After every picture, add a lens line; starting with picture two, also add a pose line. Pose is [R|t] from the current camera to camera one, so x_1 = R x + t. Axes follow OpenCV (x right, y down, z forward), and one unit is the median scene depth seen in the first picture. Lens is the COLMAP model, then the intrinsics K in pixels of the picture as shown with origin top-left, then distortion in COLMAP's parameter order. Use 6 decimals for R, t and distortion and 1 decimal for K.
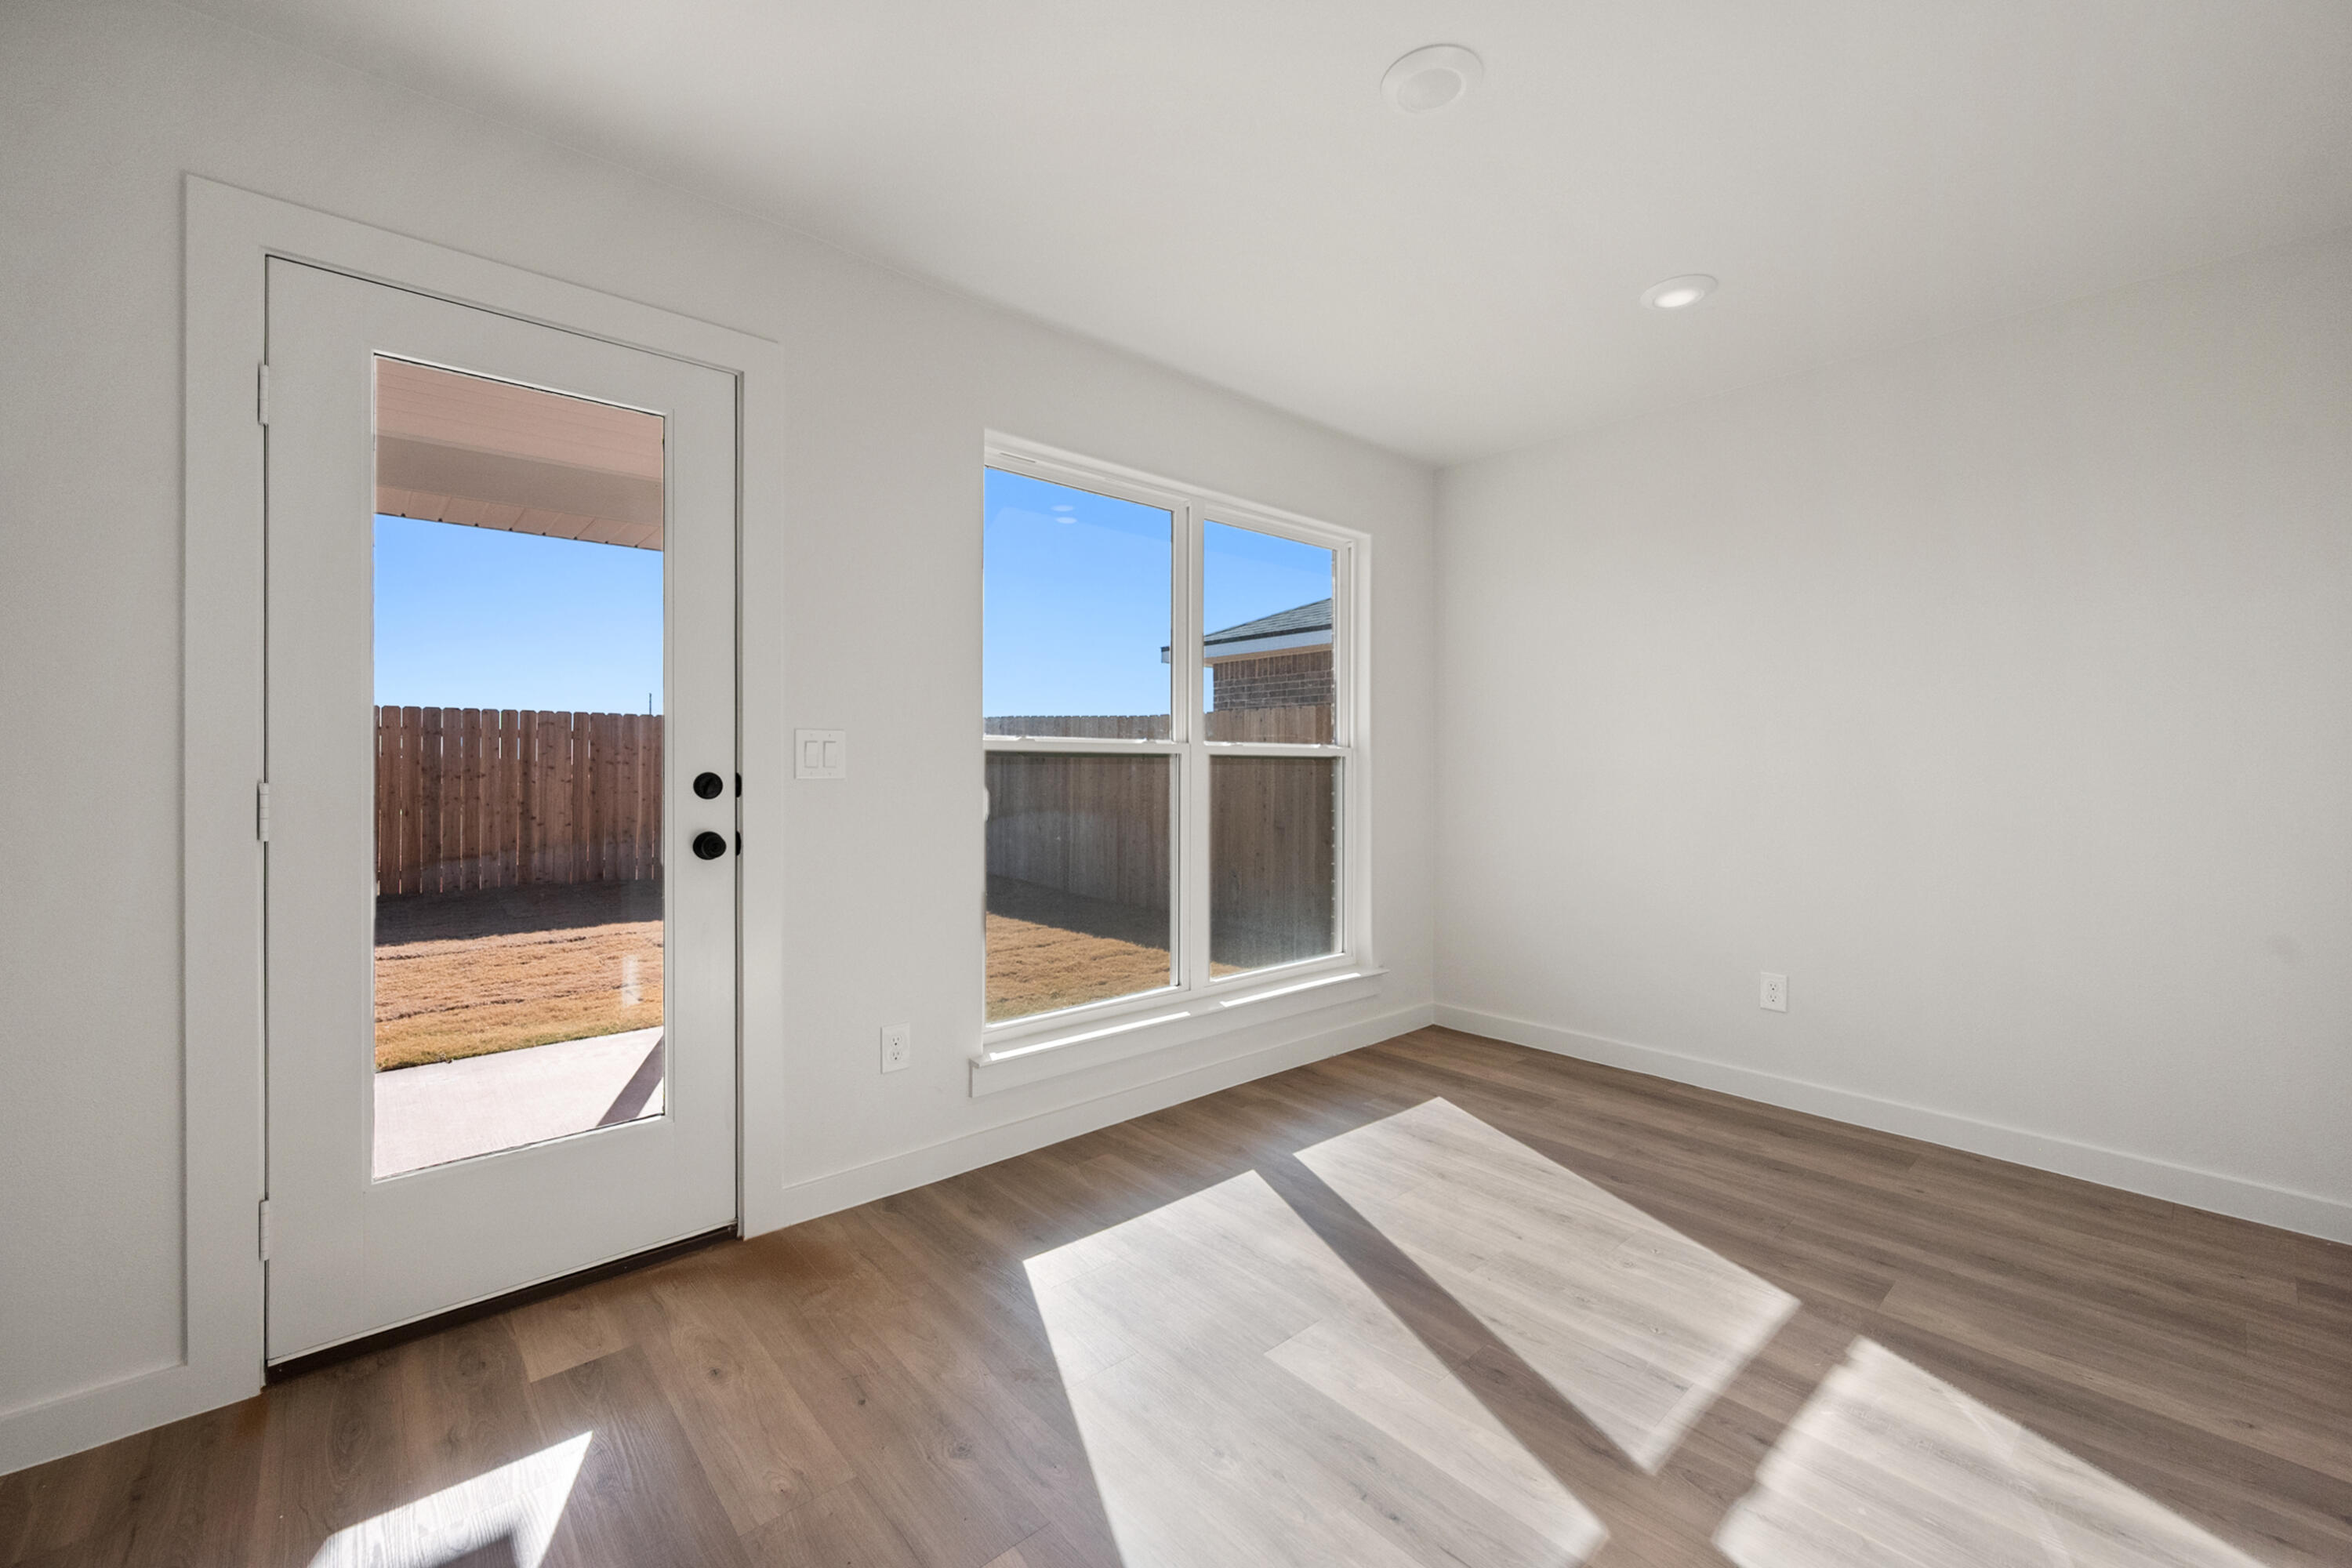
lens RADIAL K [[925.6, 0, 1179.0], [0, 925.6, 776.6], [0, 0, 1]] dist [-0.001078, -0.000053]
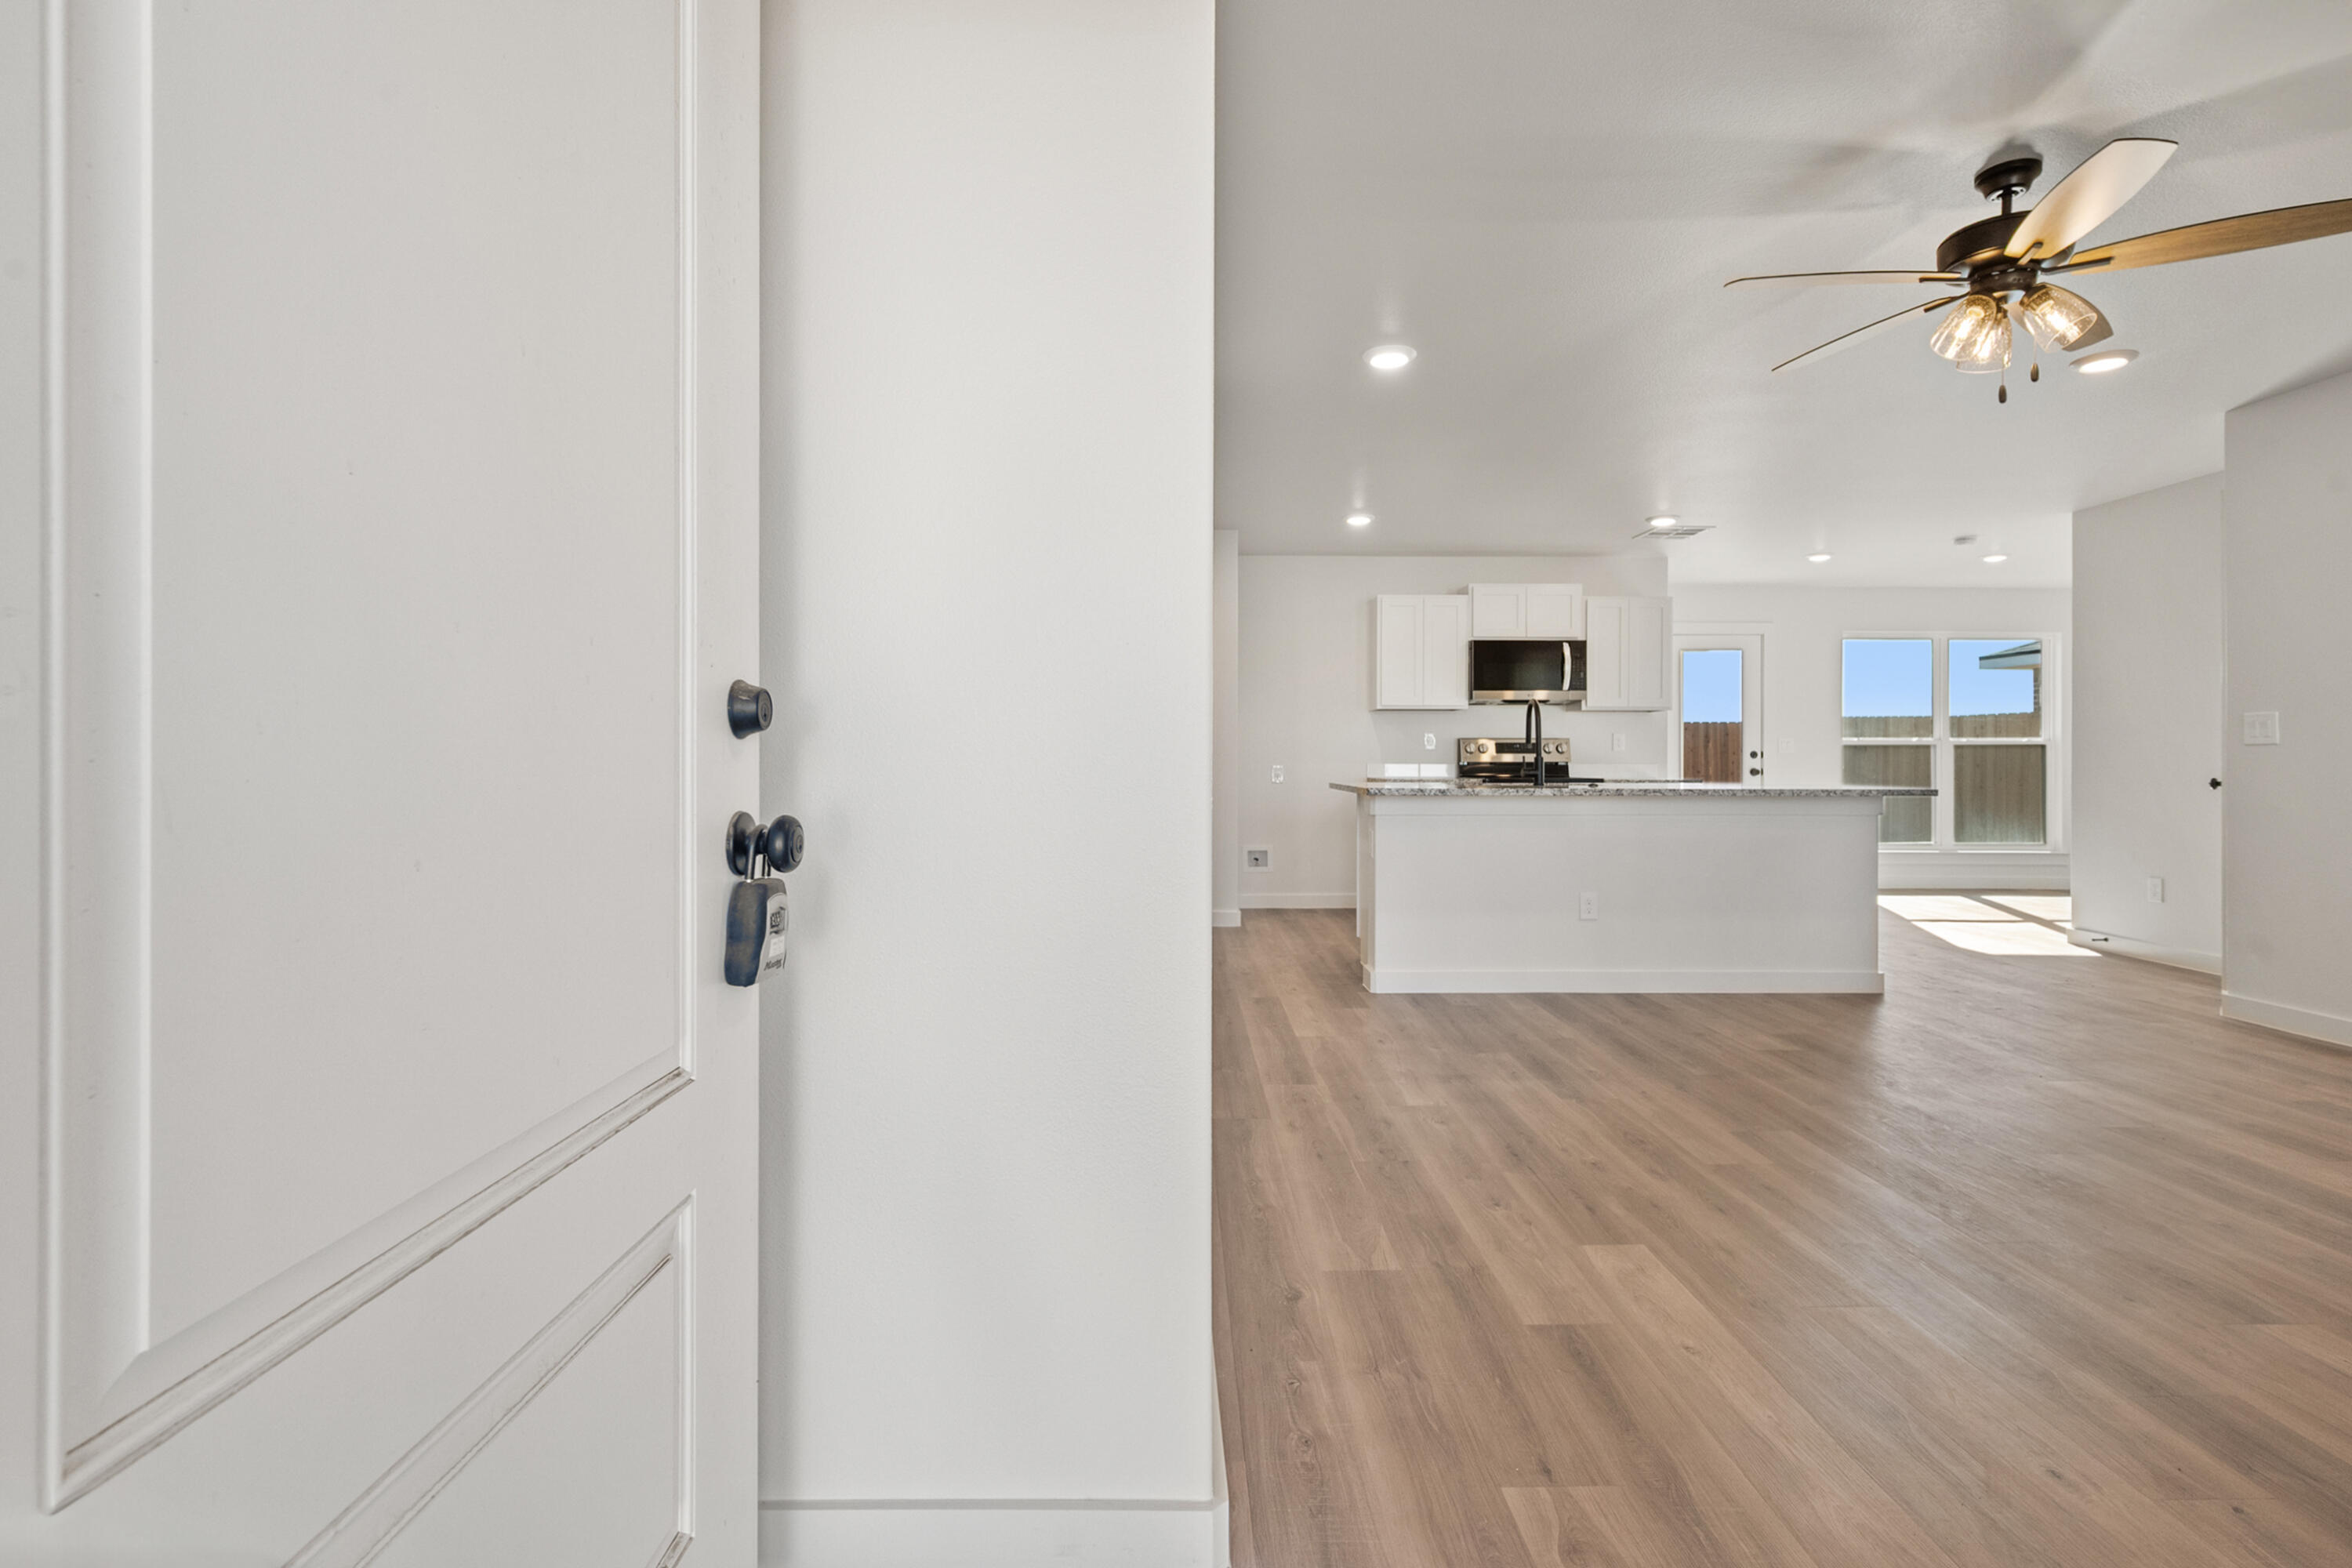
lens RADIAL K [[1074.0, 0, 1172.7], [0, 1074.0, 762.9], [0, 0, 1]] dist [0.003994, 0.000500]
pose [[0.754135, -0.000707, -0.656719, 0.192394], [-0.007156, 0.999931, -0.009294, 0.036461], [0.656681, 0.011709, 0.754078, -1.341913]]
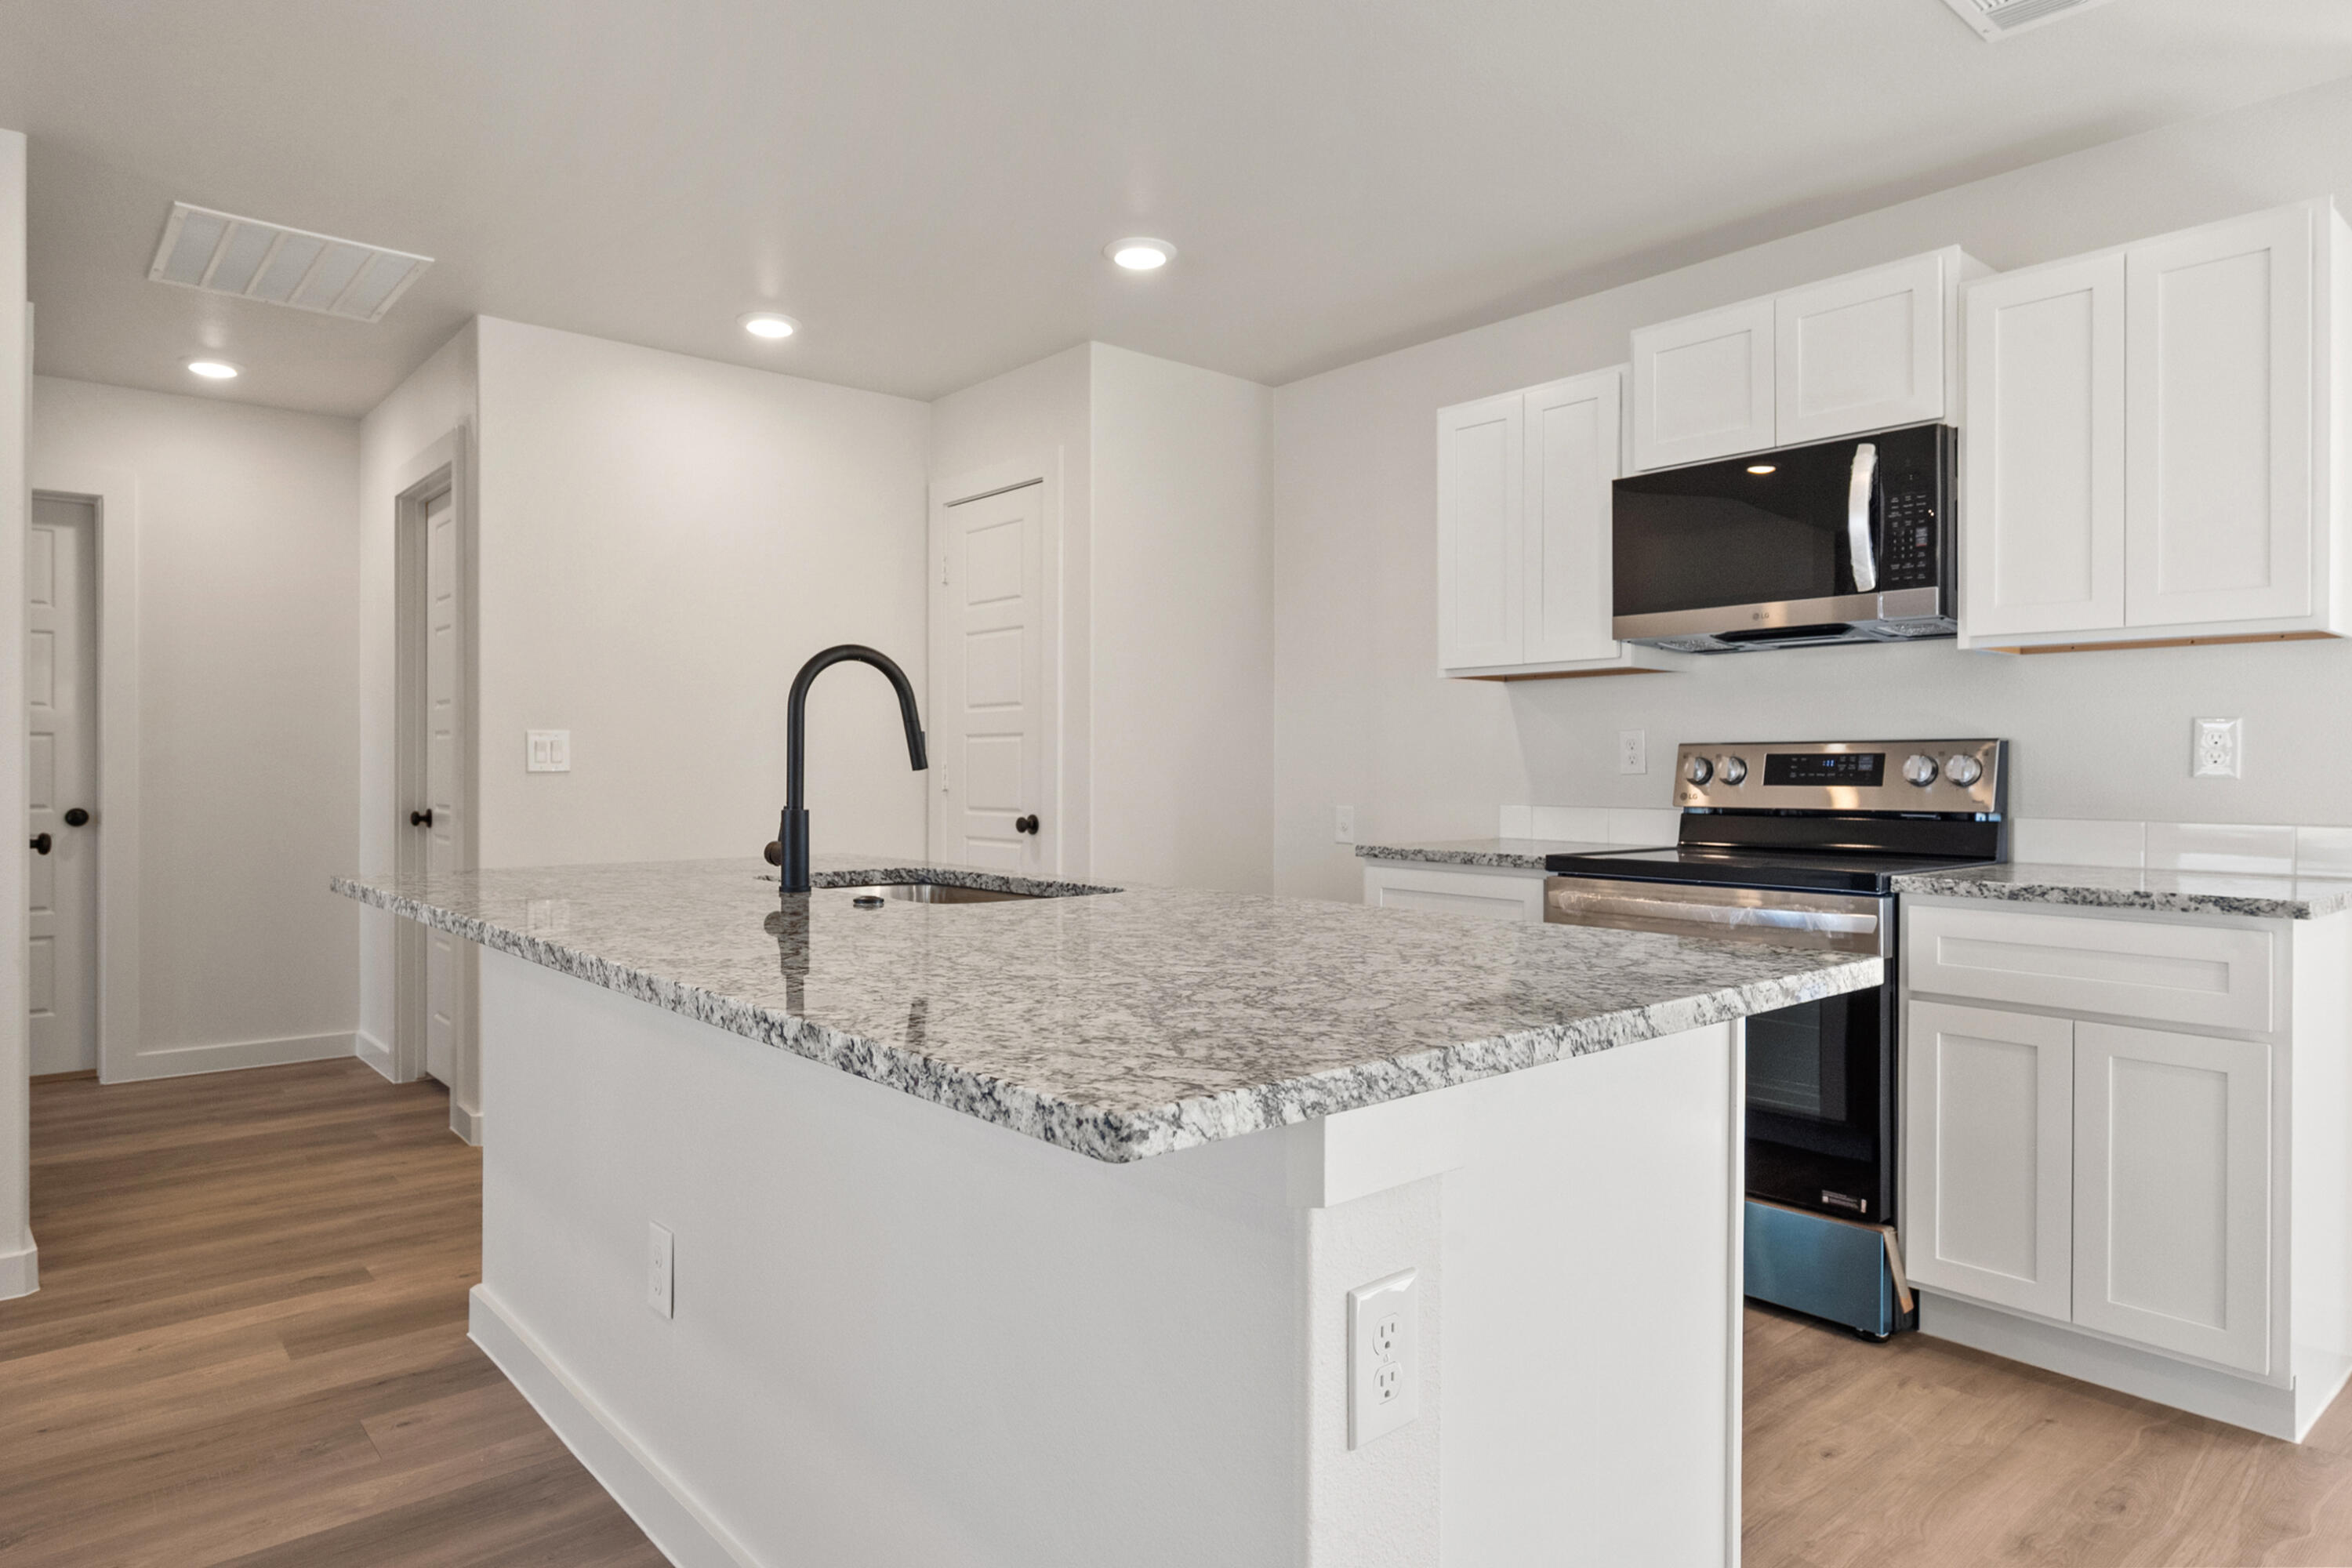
lens RADIAL K [[1390.9, 0, 1183.0], [0, 1390.9, 772.2], [0, 0, 1]] dist [0.001357, -0.000208]
pose [[-0.011572, -0.000612, -0.999933, 0.239793], [-0.016077, 0.999871, -0.000425, 0.008915], [0.999804, 0.016071, -0.011580, -0.339783]]
